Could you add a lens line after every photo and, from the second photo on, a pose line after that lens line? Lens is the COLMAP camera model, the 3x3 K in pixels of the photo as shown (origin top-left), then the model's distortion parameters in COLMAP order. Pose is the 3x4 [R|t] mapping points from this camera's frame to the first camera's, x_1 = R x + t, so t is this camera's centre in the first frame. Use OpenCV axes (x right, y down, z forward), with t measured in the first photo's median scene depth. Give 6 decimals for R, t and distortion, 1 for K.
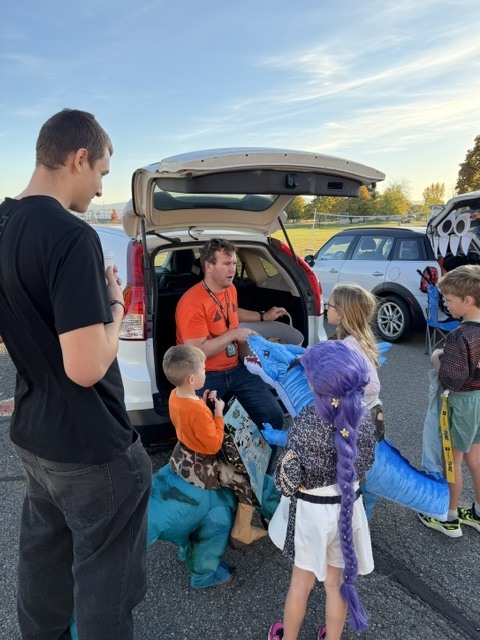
lens RADIAL K [[441.3, 0, 241.1], [0, 441.3, 317.3], [0, 0, 1]] dist [0.054843, -0.112194]
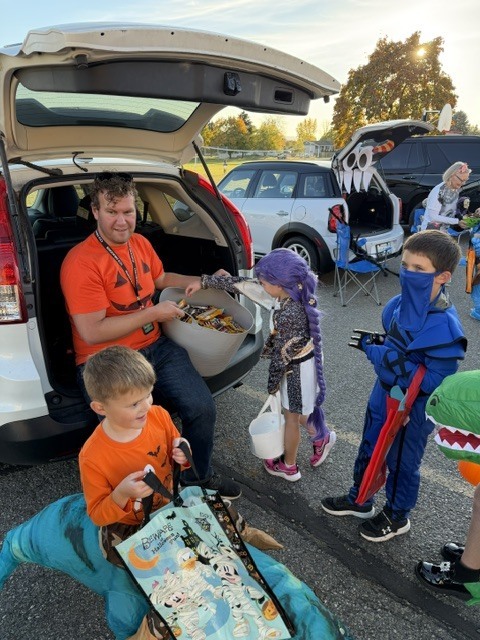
lens RADIAL K [[441.3, 0, 241.1], [0, 441.3, 317.3], [0, 0, 1]] dist [0.054843, -0.112194]
pose [[0.965111, -0.076296, 0.250479, -0.040265], [0.041543, 0.989107, 0.141214, -0.023802], [-0.258525, -0.125882, 0.957768, 0.156670]]
